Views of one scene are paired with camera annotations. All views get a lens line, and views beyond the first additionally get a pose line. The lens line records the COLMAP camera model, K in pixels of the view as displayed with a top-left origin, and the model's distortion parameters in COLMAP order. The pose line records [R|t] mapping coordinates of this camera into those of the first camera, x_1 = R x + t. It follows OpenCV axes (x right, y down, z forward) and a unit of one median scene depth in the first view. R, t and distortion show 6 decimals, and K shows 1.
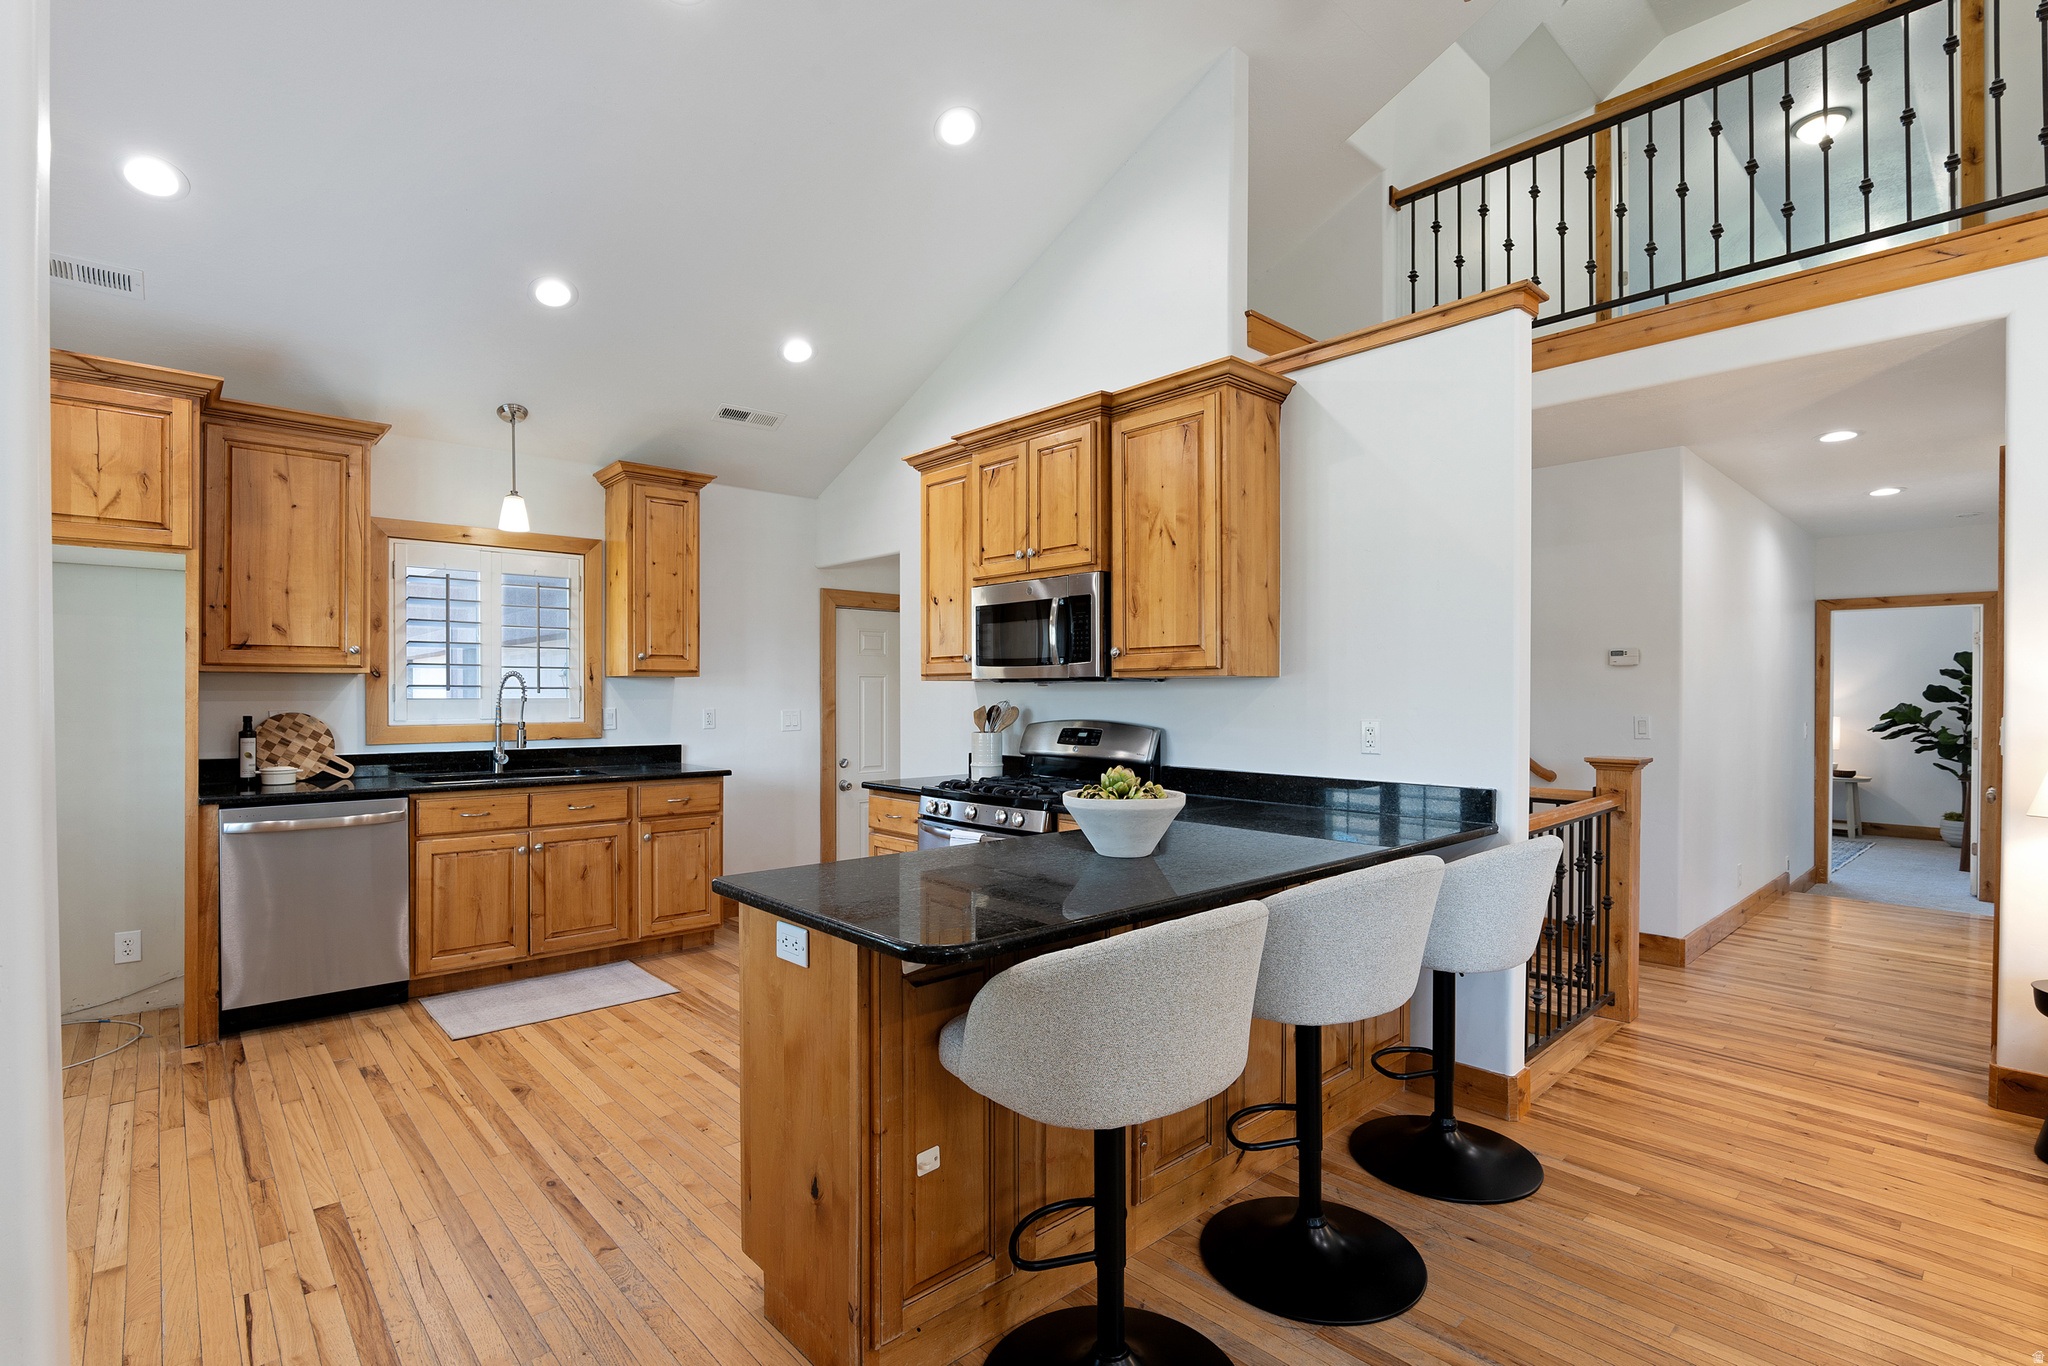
lens RADIAL K [[948.2, 0, 1028.8], [0, 948.2, 697.4], [0, 0, 1]] dist [-0.014466, 0.001507]
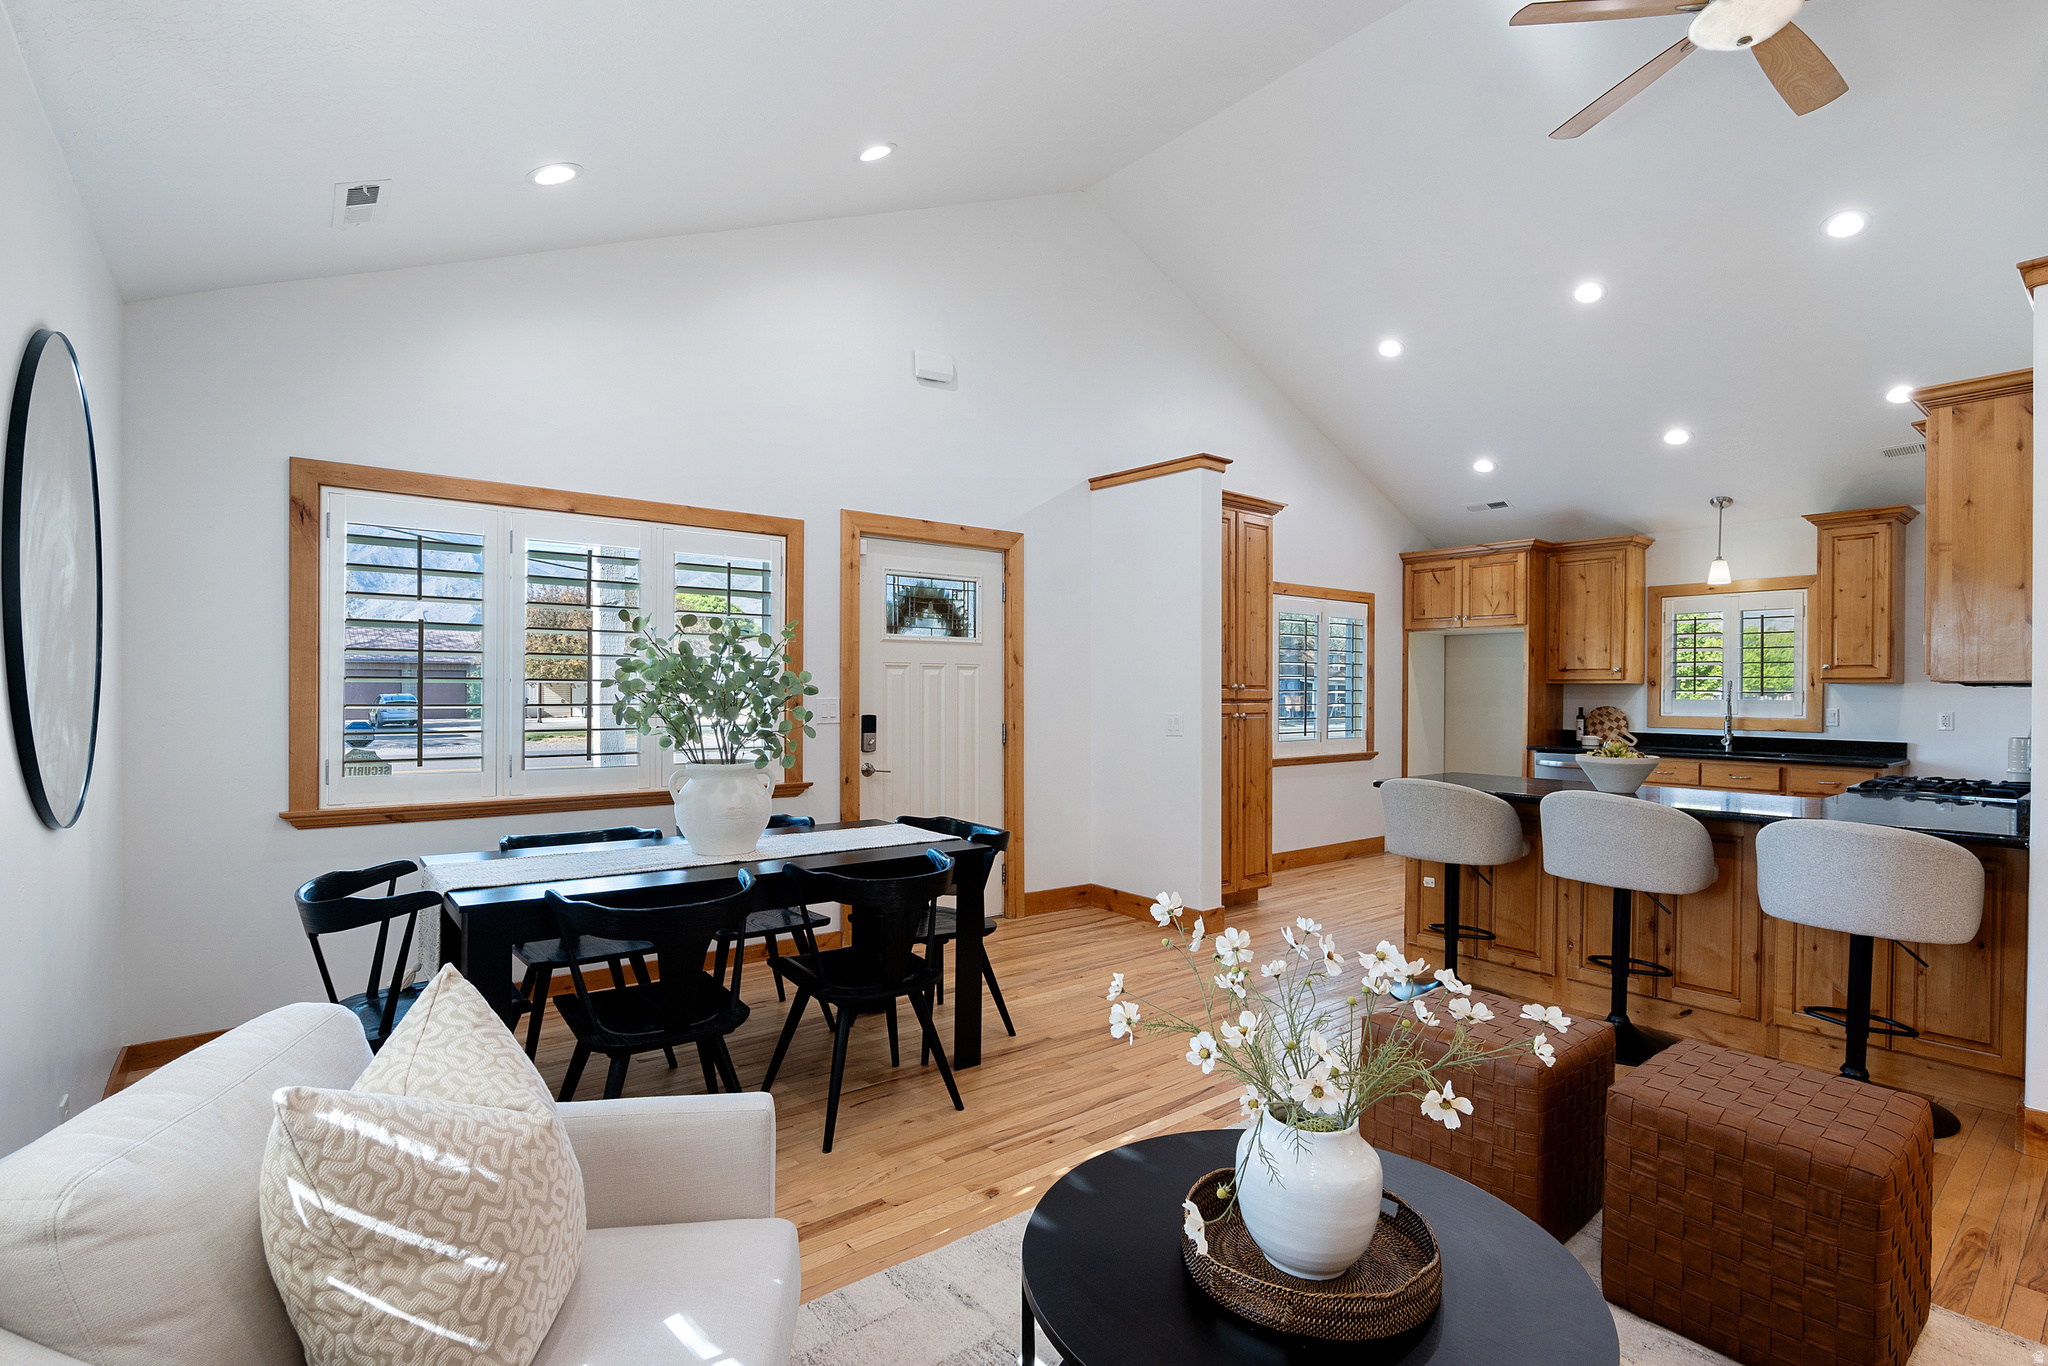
lens RADIAL K [[967.1, 0, 1040.2], [0, 967.1, 696.6], [0, 0, 1]] dist [-0.007979, 0.000358]
pose [[-0.058800, 0.005606, -0.998254, 1.040302], [-0.011389, 0.999915, 0.006286, -0.000961], [0.998205, 0.011738, -0.058731, 0.051482]]
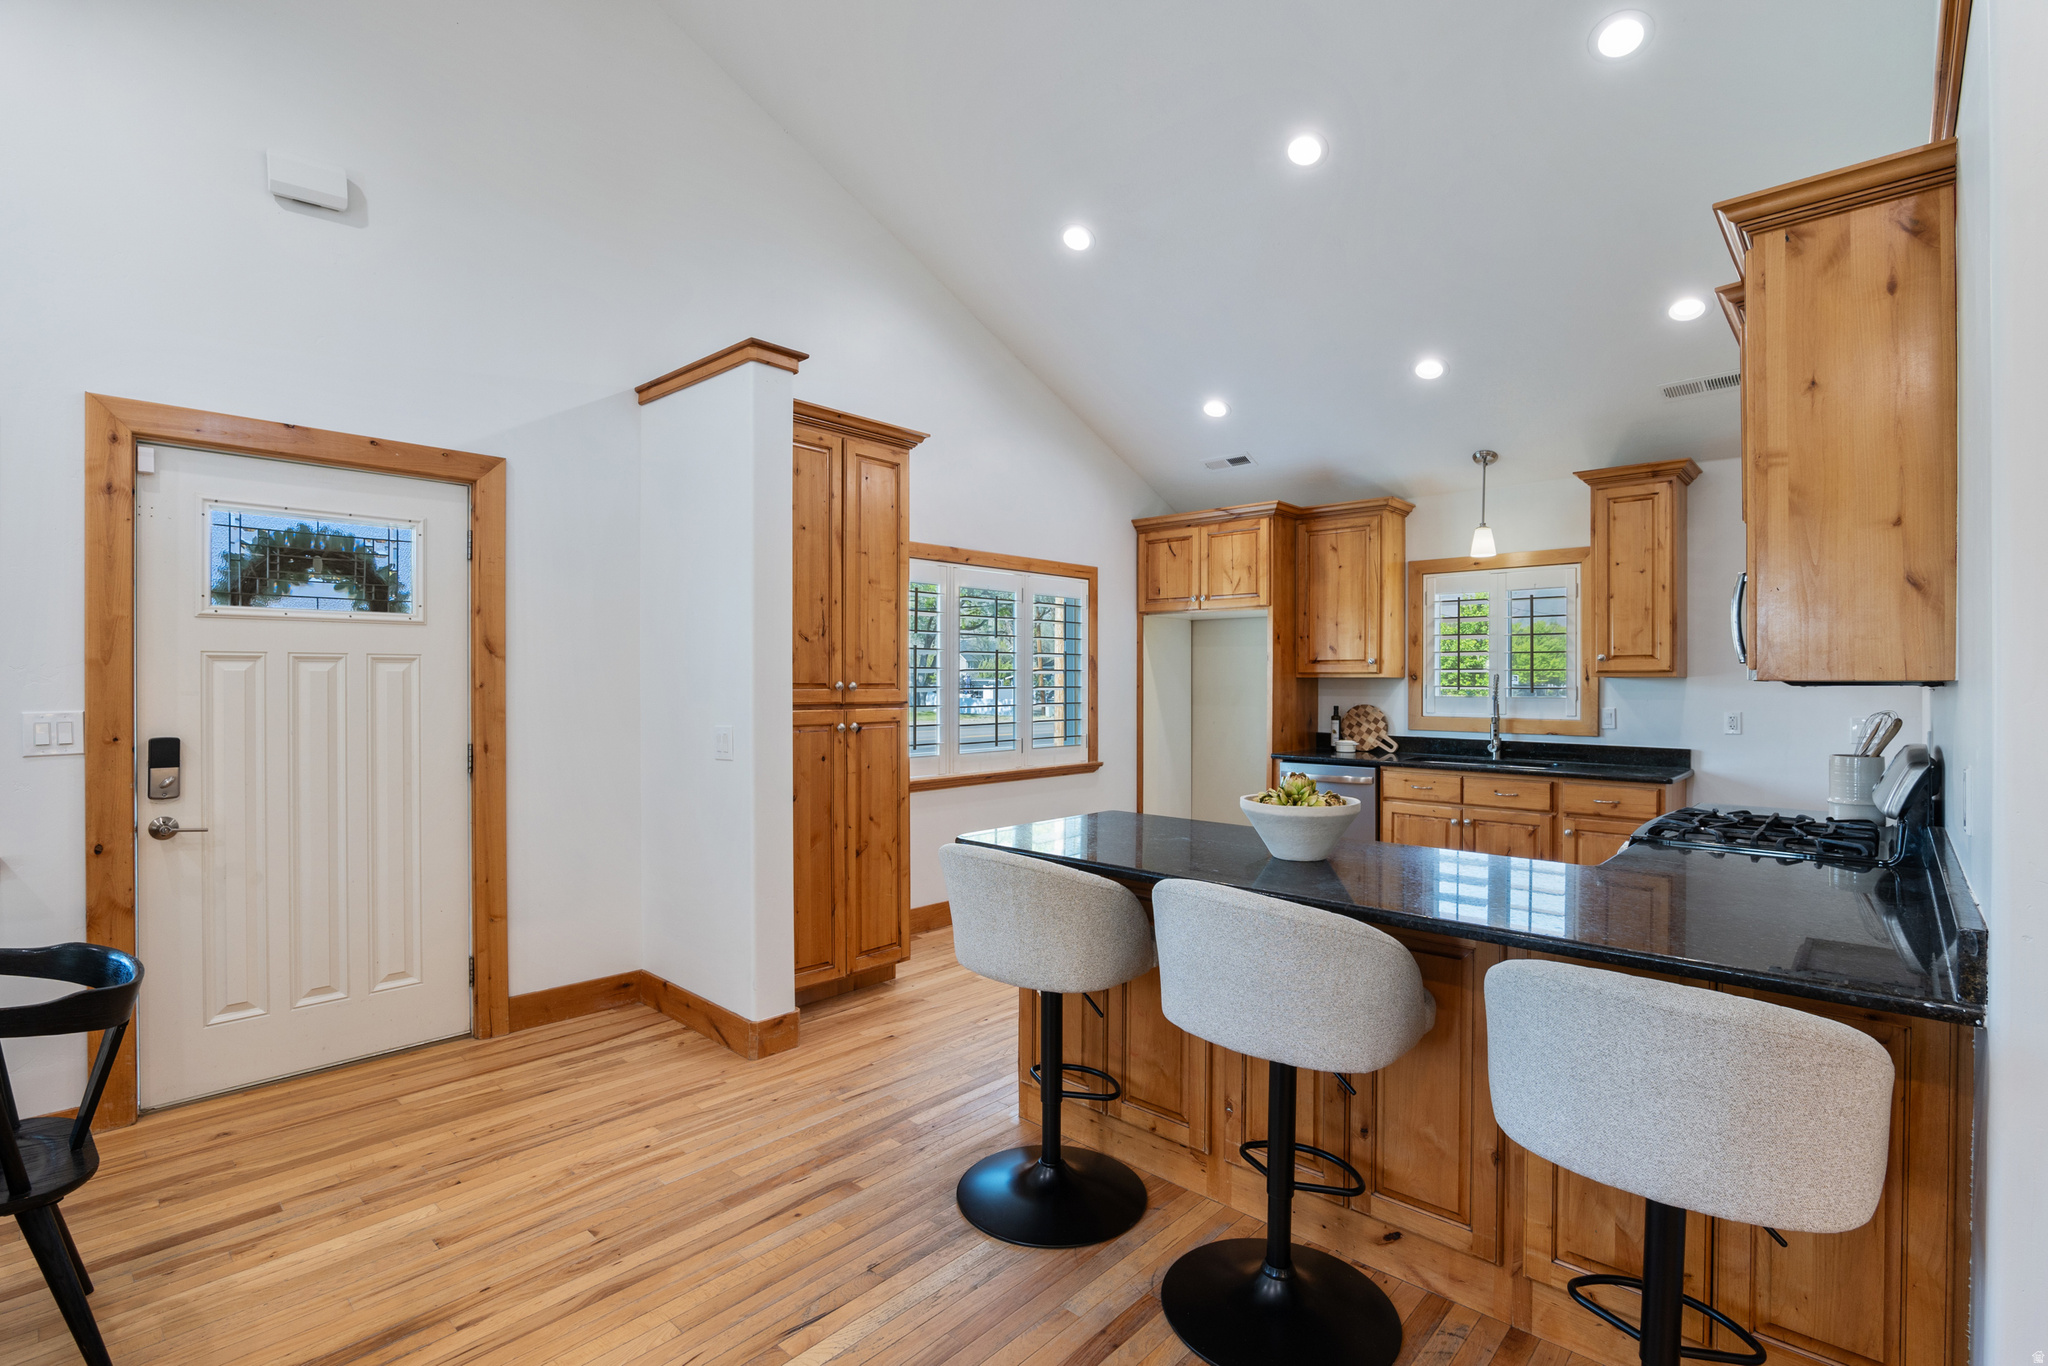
lens RADIAL K [[951.1, 0, 1029.2], [0, 951.1, 681.4], [0, 0, 1]] dist [-0.014689, 0.000877]
pose [[0.081975, -0.000321, -0.996634, 0.628186], [-0.007431, 0.999972, -0.000933, -0.014053], [0.996607, 0.007482, 0.081970, 0.348851]]
